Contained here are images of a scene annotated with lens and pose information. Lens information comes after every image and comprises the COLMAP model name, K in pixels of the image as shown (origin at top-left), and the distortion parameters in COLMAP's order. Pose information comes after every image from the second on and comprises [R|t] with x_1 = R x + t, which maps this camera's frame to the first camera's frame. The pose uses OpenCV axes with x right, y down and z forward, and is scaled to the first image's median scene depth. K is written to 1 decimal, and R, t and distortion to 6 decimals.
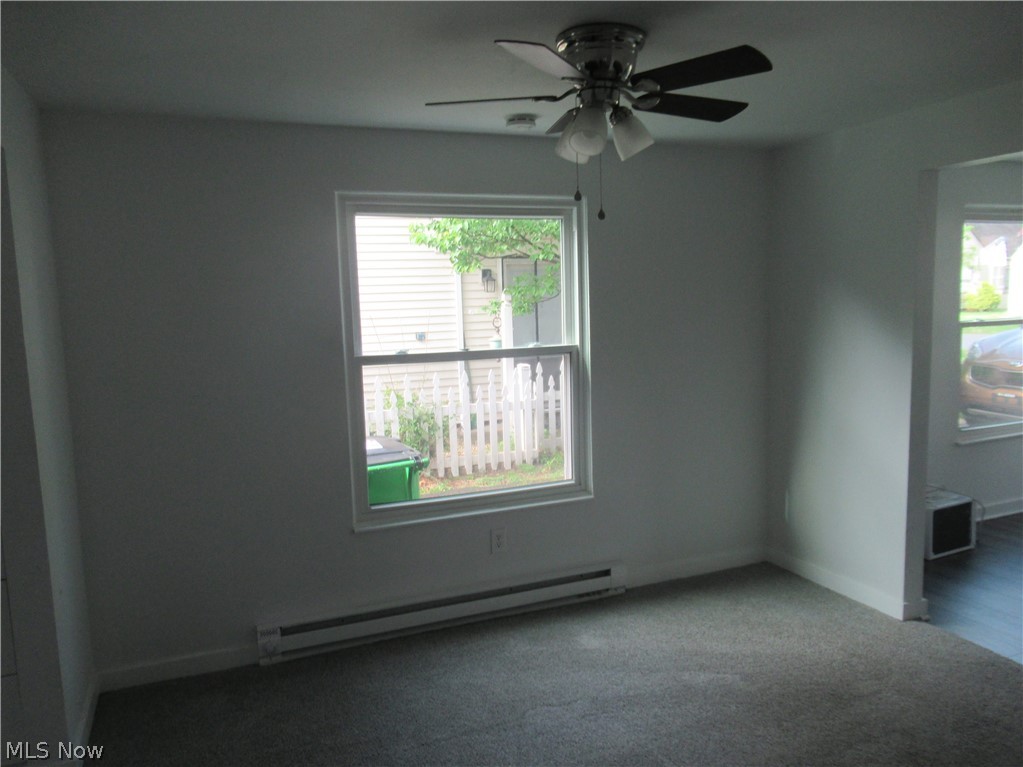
lens RADIAL K [[801.4, 0, 511.5], [0, 801.4, 383.5], [0, 0, 1]] dist [0.003159, 0.003172]
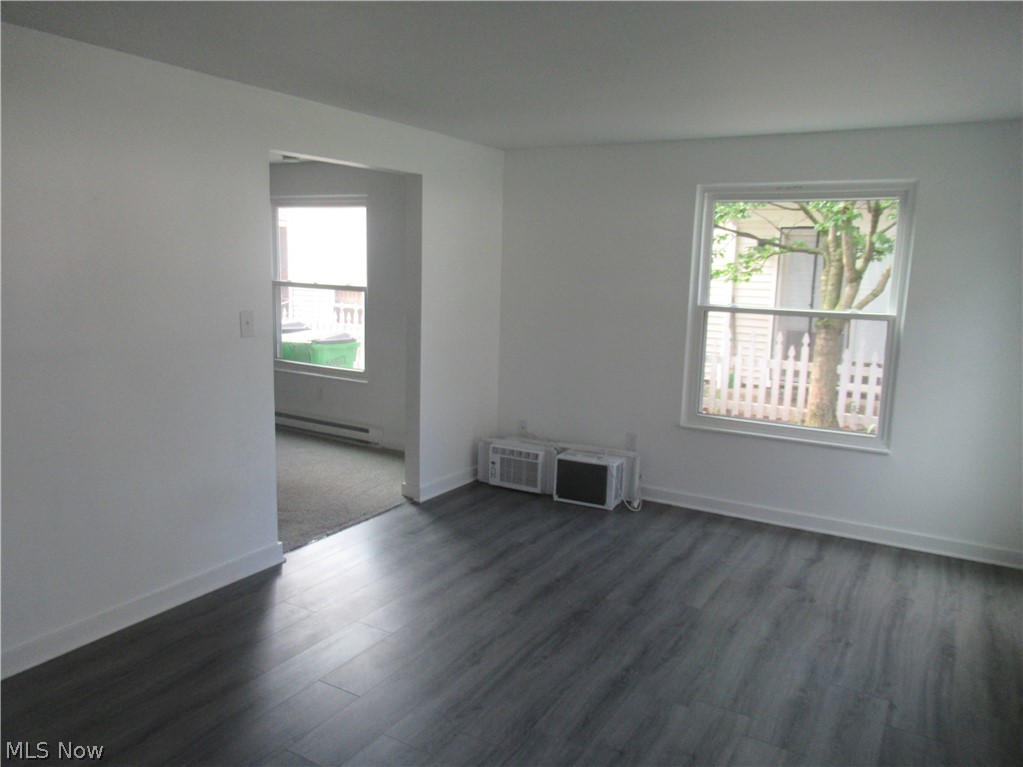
lens RADIAL K [[764.7, 0, 511.5], [0, 764.7, 383.5], [0, 0, 1]] dist [-0.001022, 0.007548]
pose [[0.575761, 0.176944, -0.798242, 0.633776], [-0.132459, 0.983591, 0.122489, -0.035031], [0.806817, 0.035210, 0.589751, 0.139029]]
